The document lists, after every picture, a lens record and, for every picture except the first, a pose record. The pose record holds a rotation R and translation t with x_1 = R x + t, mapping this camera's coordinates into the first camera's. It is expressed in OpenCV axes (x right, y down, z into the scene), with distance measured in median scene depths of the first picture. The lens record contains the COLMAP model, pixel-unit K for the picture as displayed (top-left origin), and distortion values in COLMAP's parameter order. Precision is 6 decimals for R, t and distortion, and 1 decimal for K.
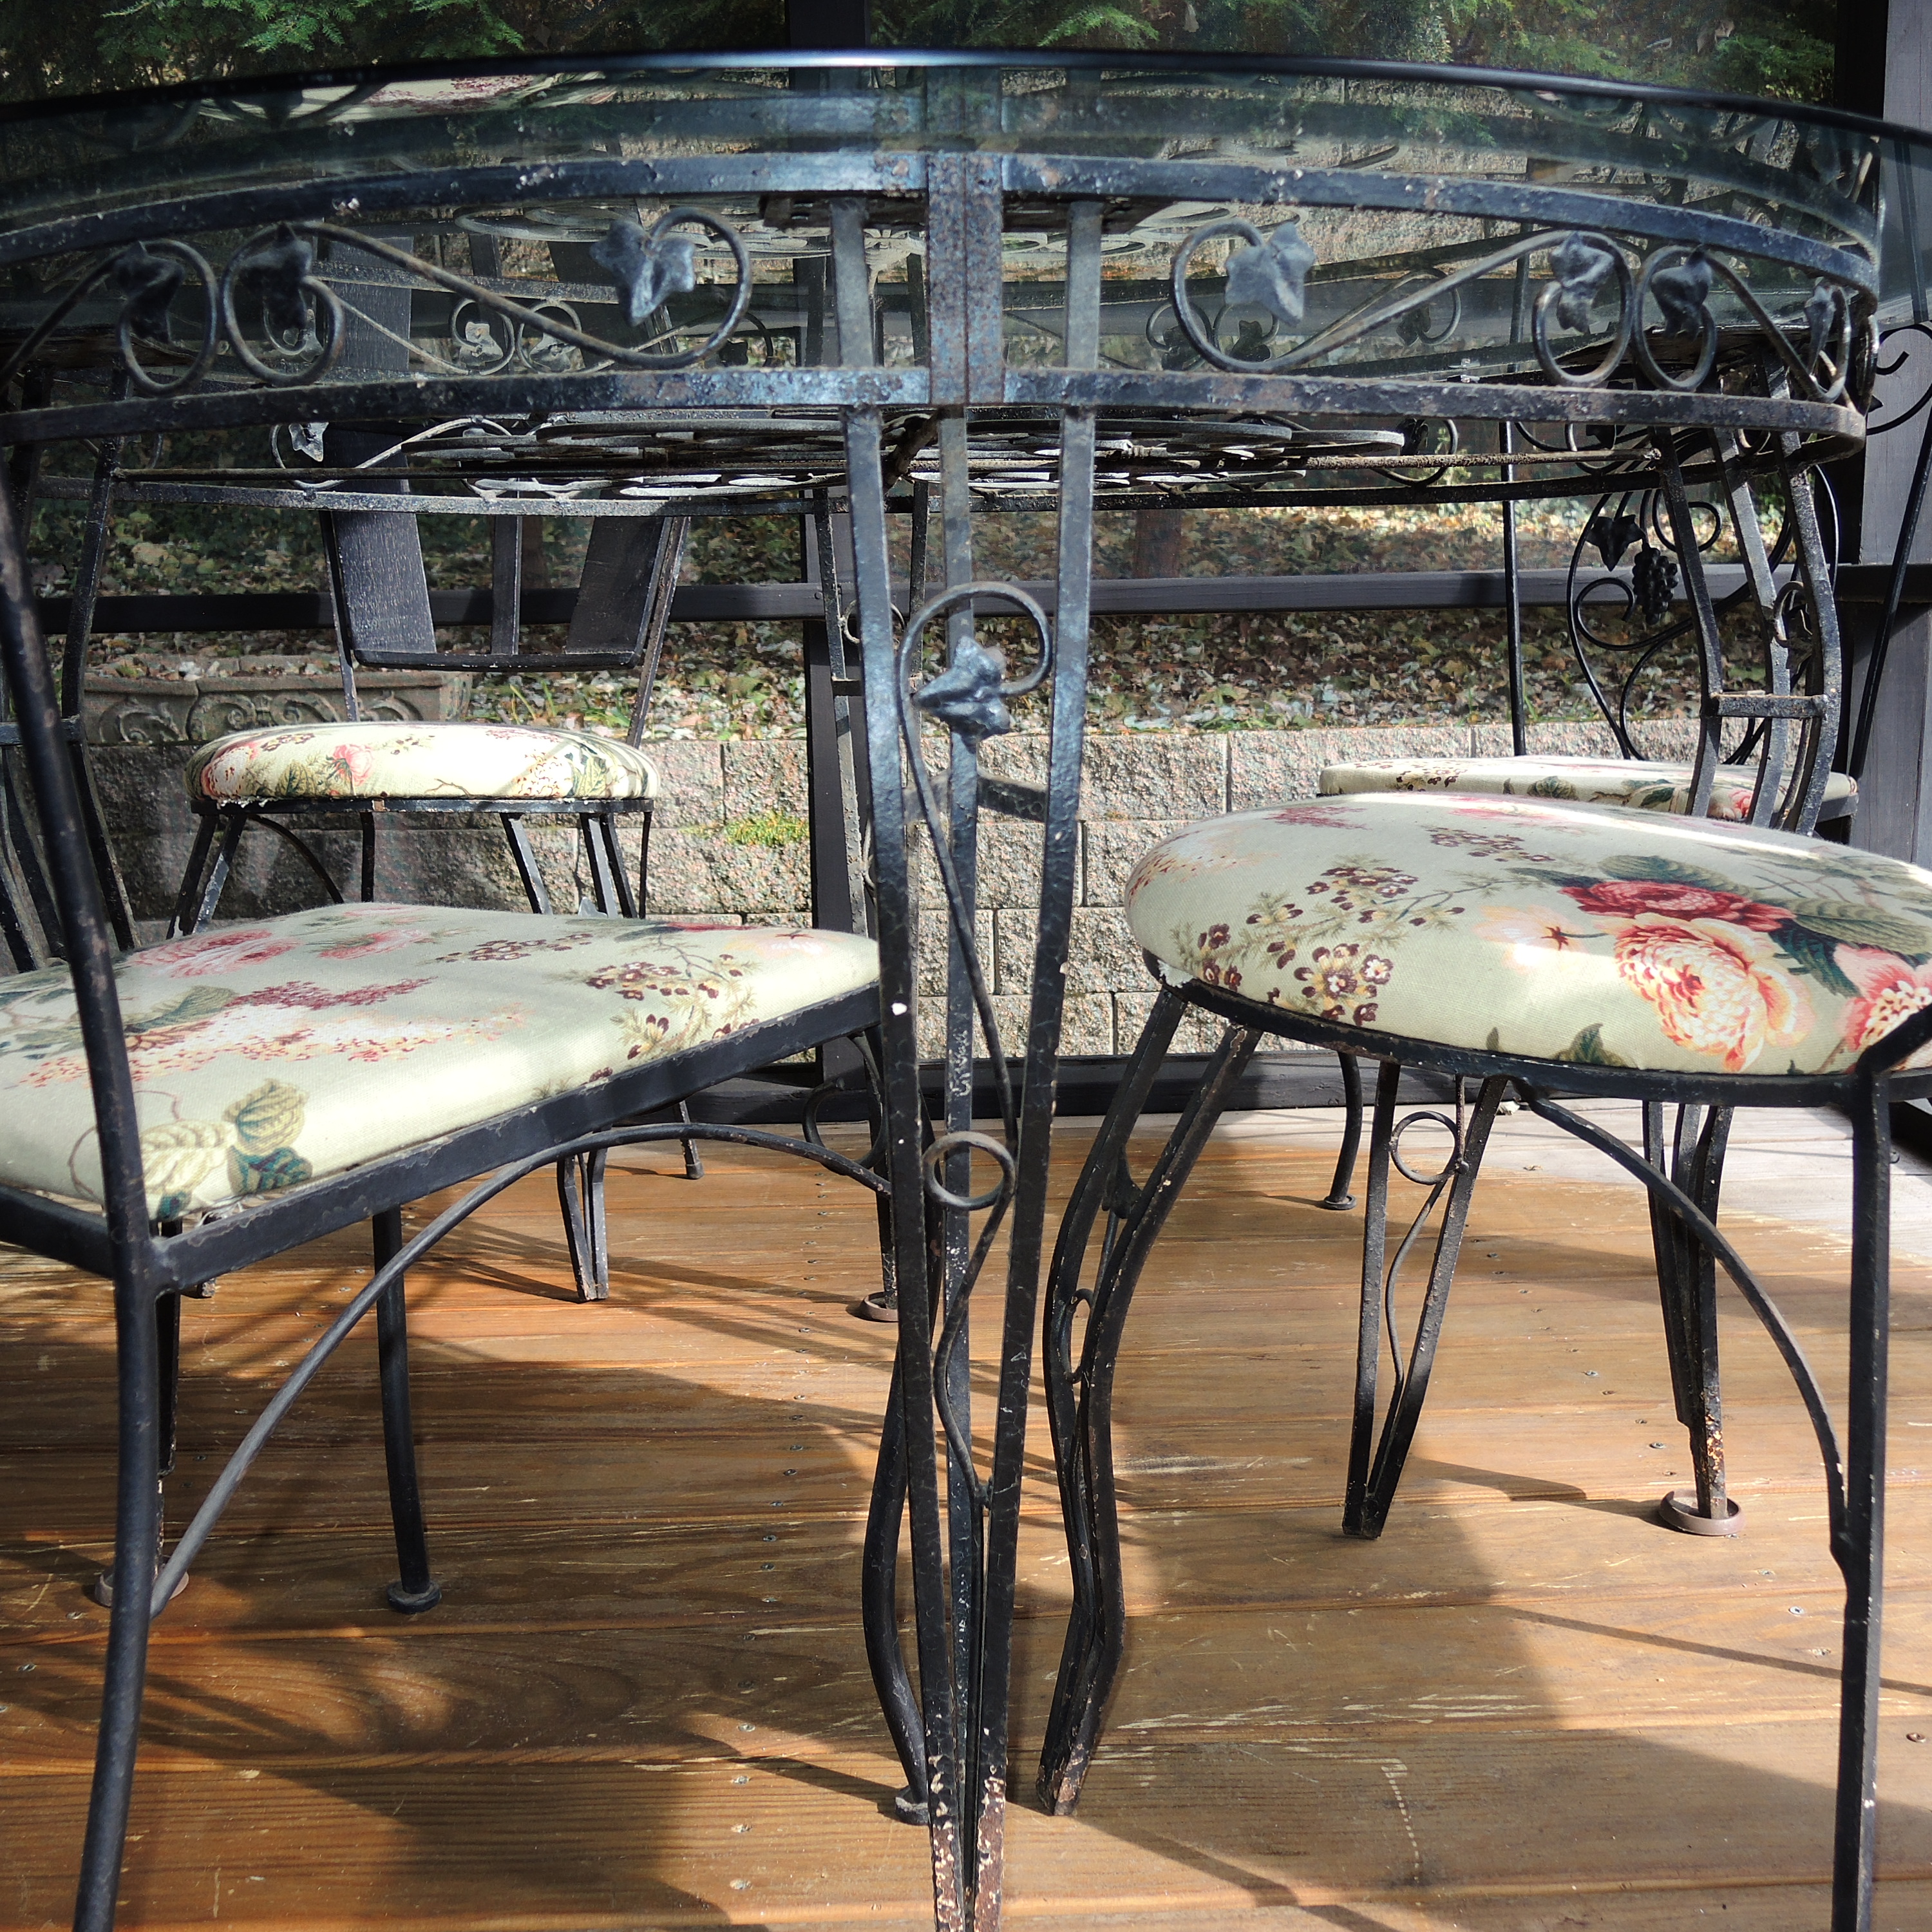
lens RADIAL K [[2151.5, 0, 966.0], [0, 2151.5, 966.0], [0, 0, 1]] dist [-0.004921, -0.013779]
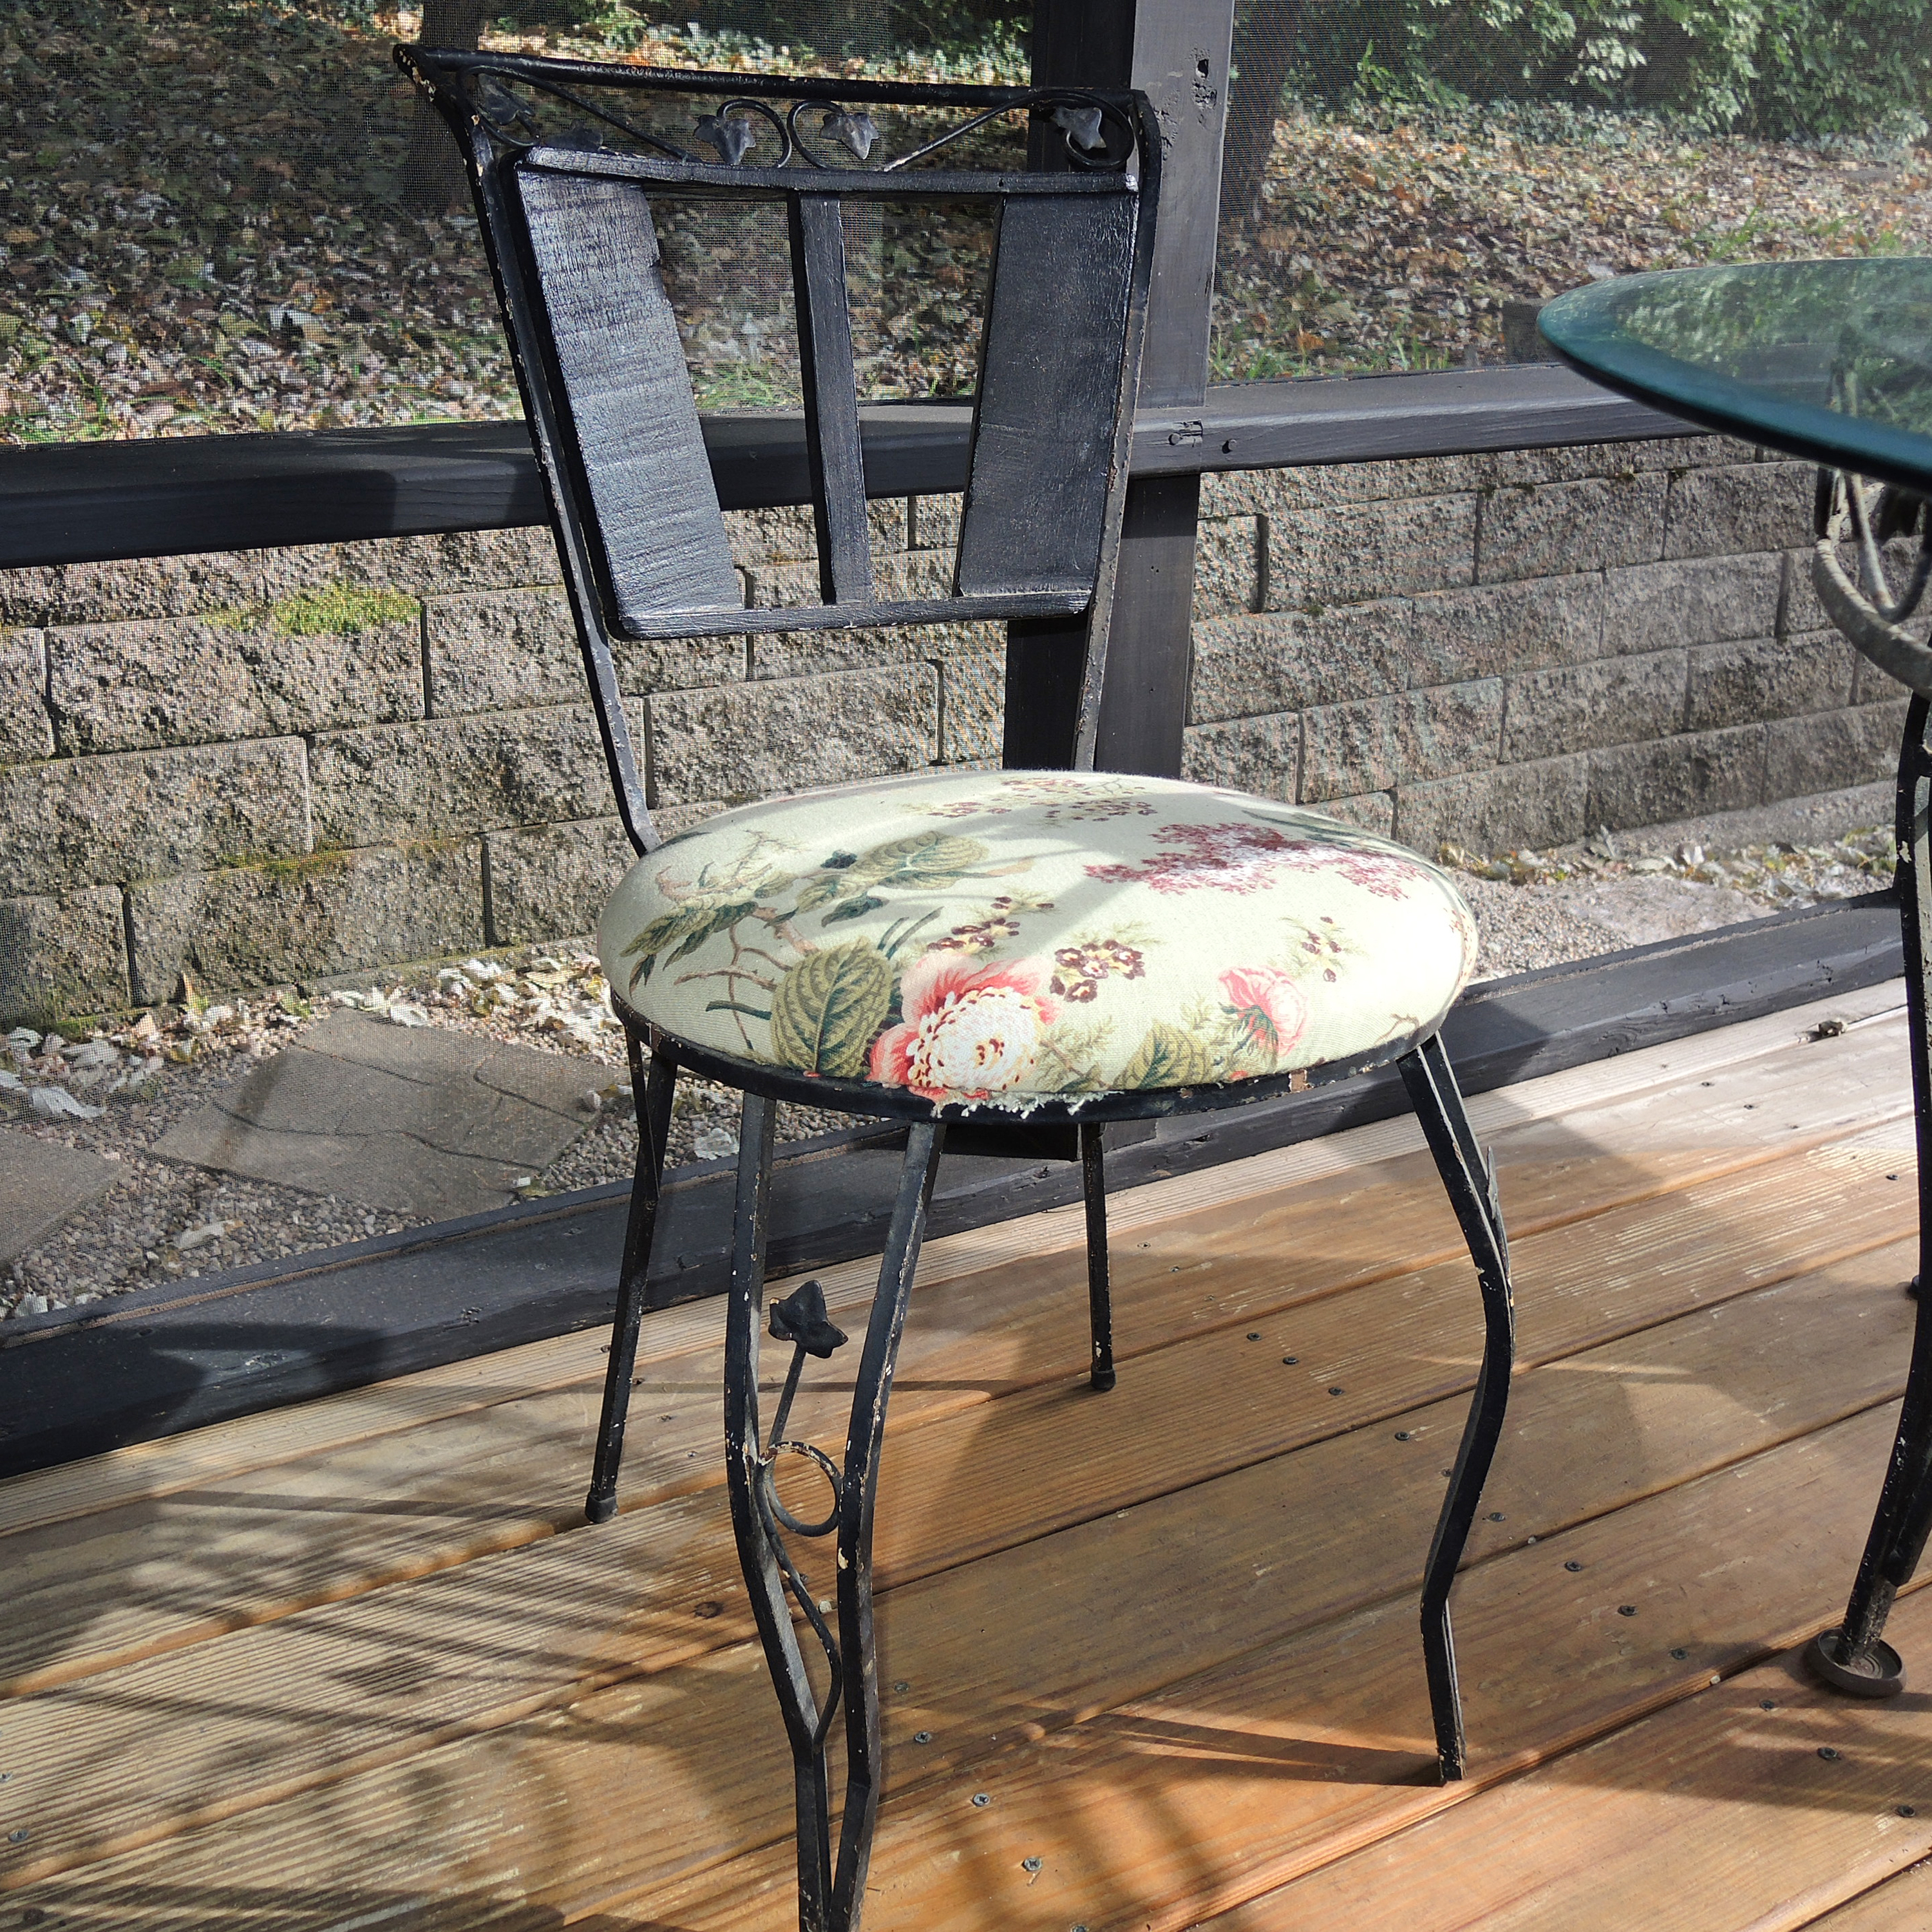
lens RADIAL K [[2250.8, 0, 931.5], [0, 2250.8, 937.1], [0, 0, 1]] dist [-0.013921, 0.015165]
pose [[0.879569, -0.133748, 0.456585, -0.264335], [0.042787, 0.978021, 0.204067, -0.098941], [-0.473844, -0.159955, 0.865960, 0.269760]]
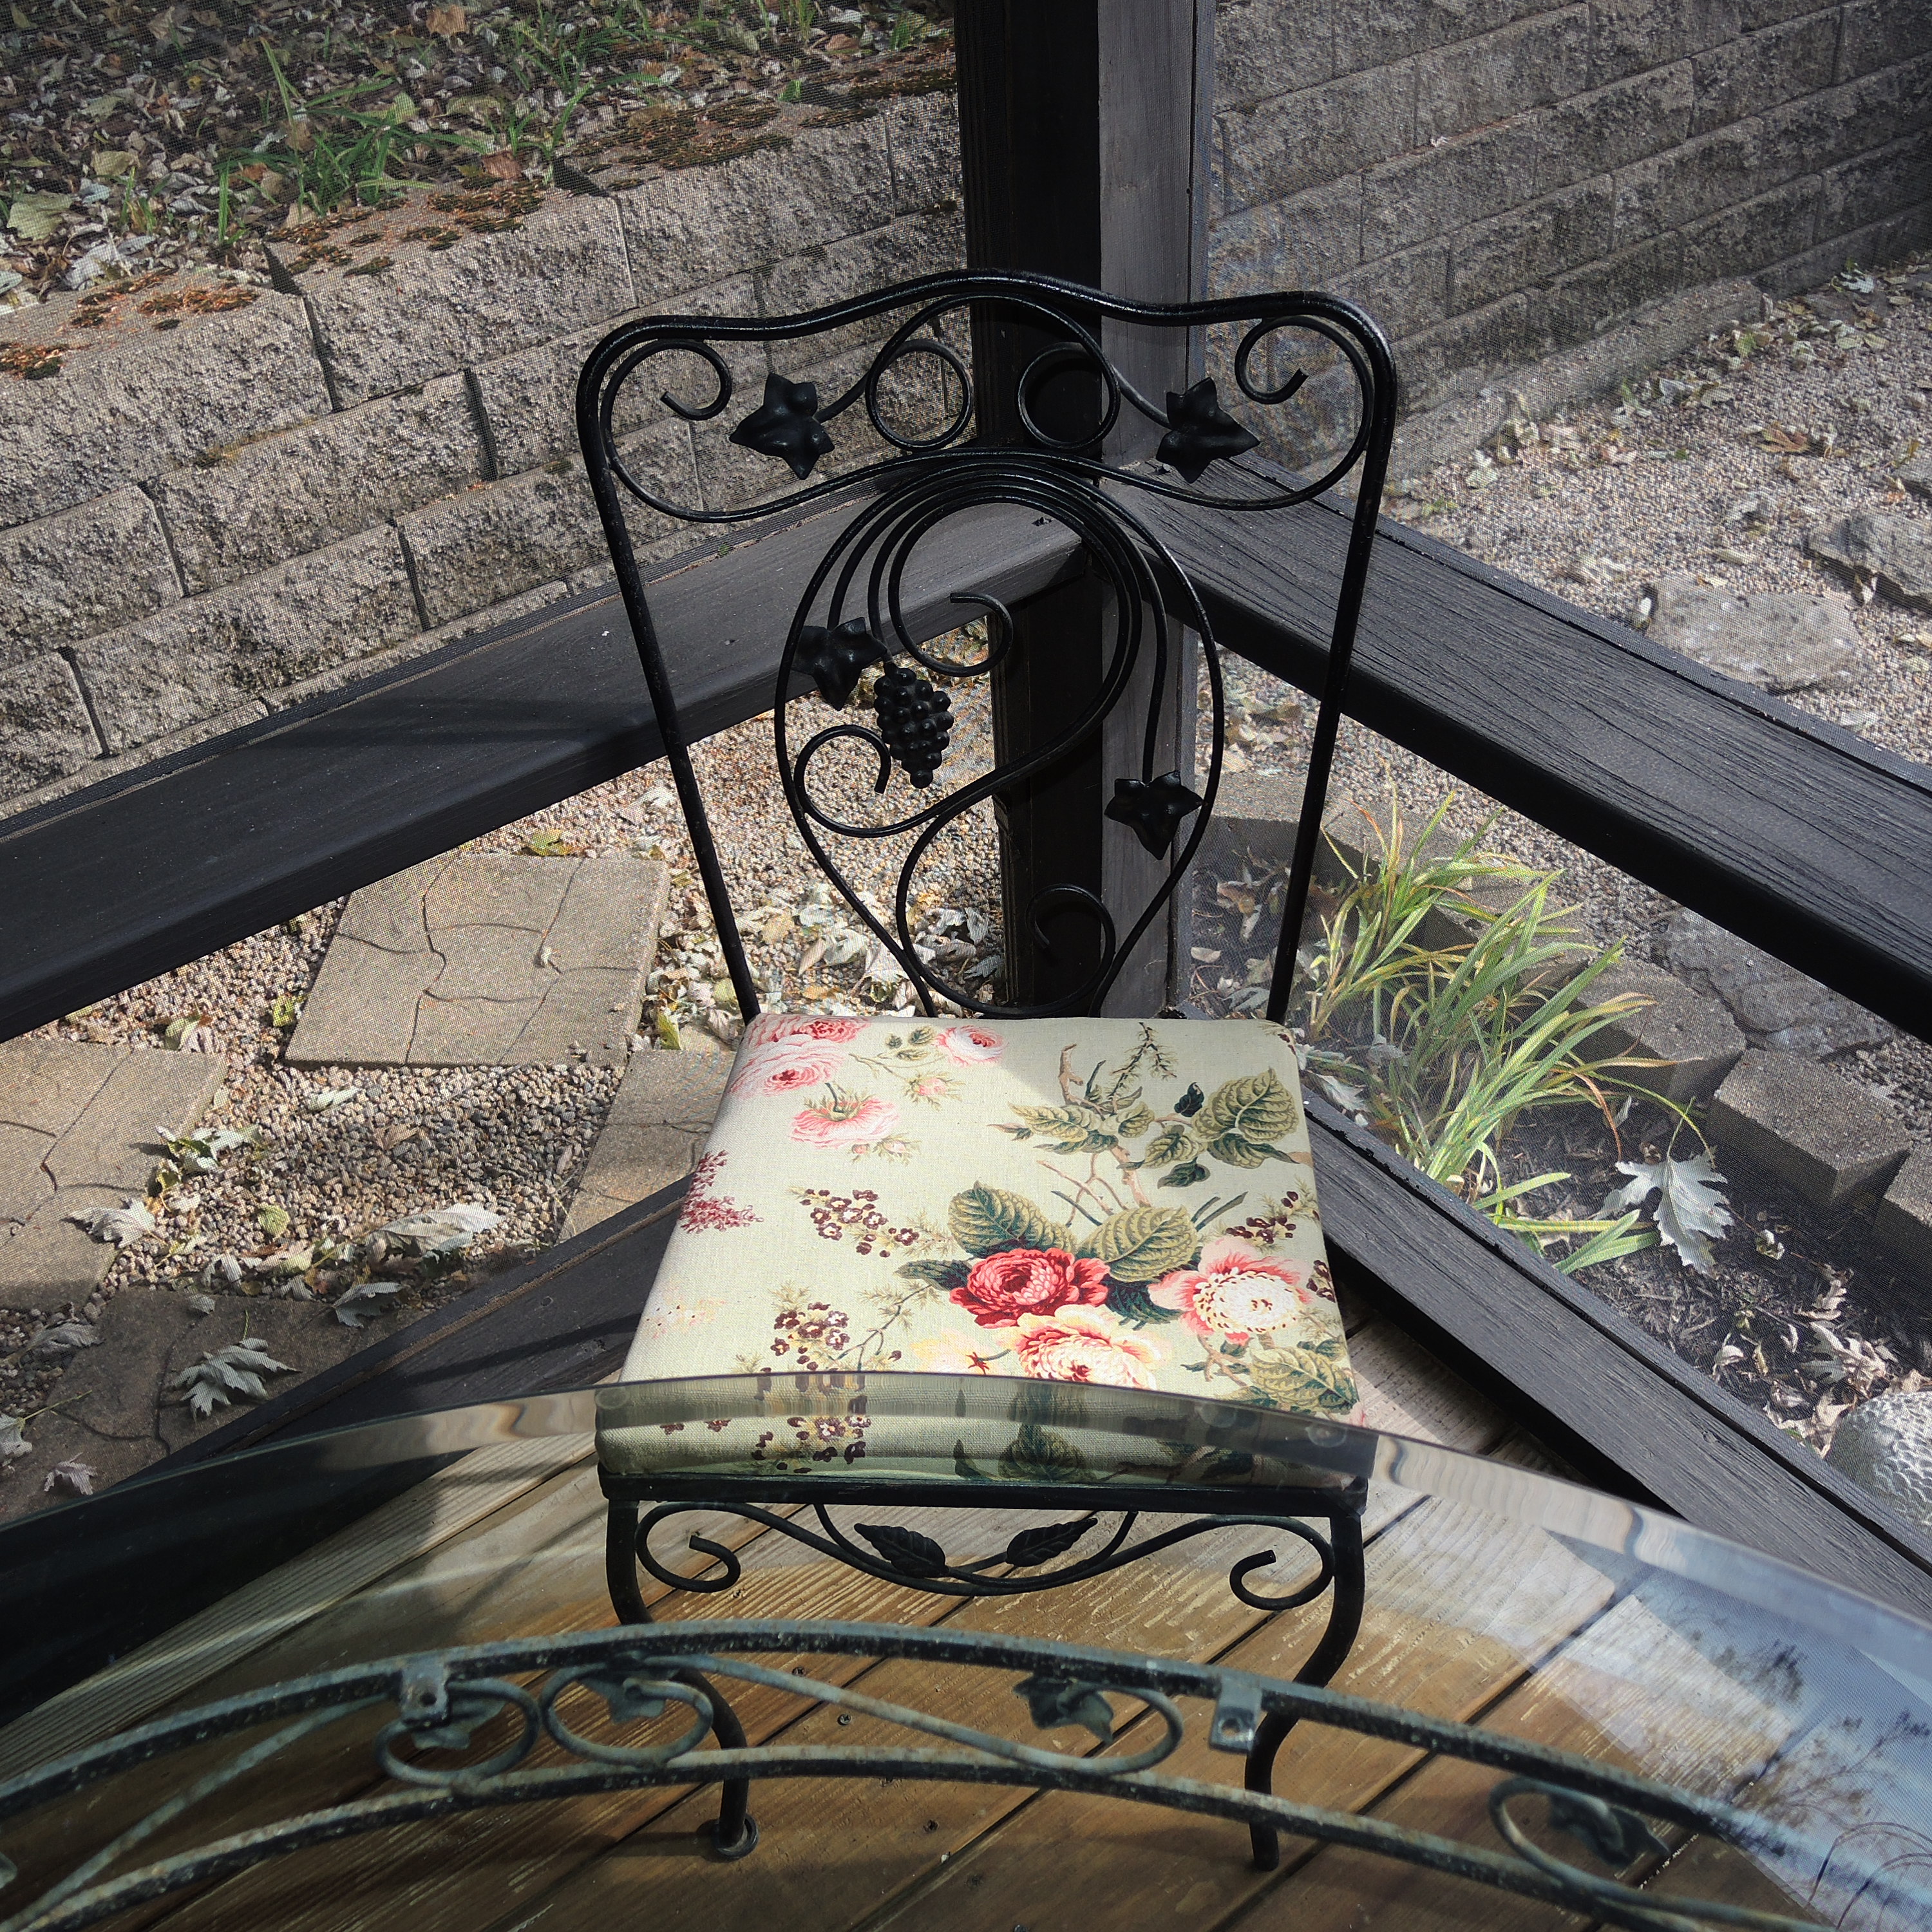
lens RADIAL K [[2151.5, 0, 966.0], [0, 2151.5, 966.0], [0, 0, 1]] dist [-0.004921, -0.013779]
pose [[0.814235, -0.384856, 0.434636, 0.028638], [0.140132, 0.856835, 0.496182, -0.240859], [-0.563370, -0.343102, 0.751595, 0.299481]]
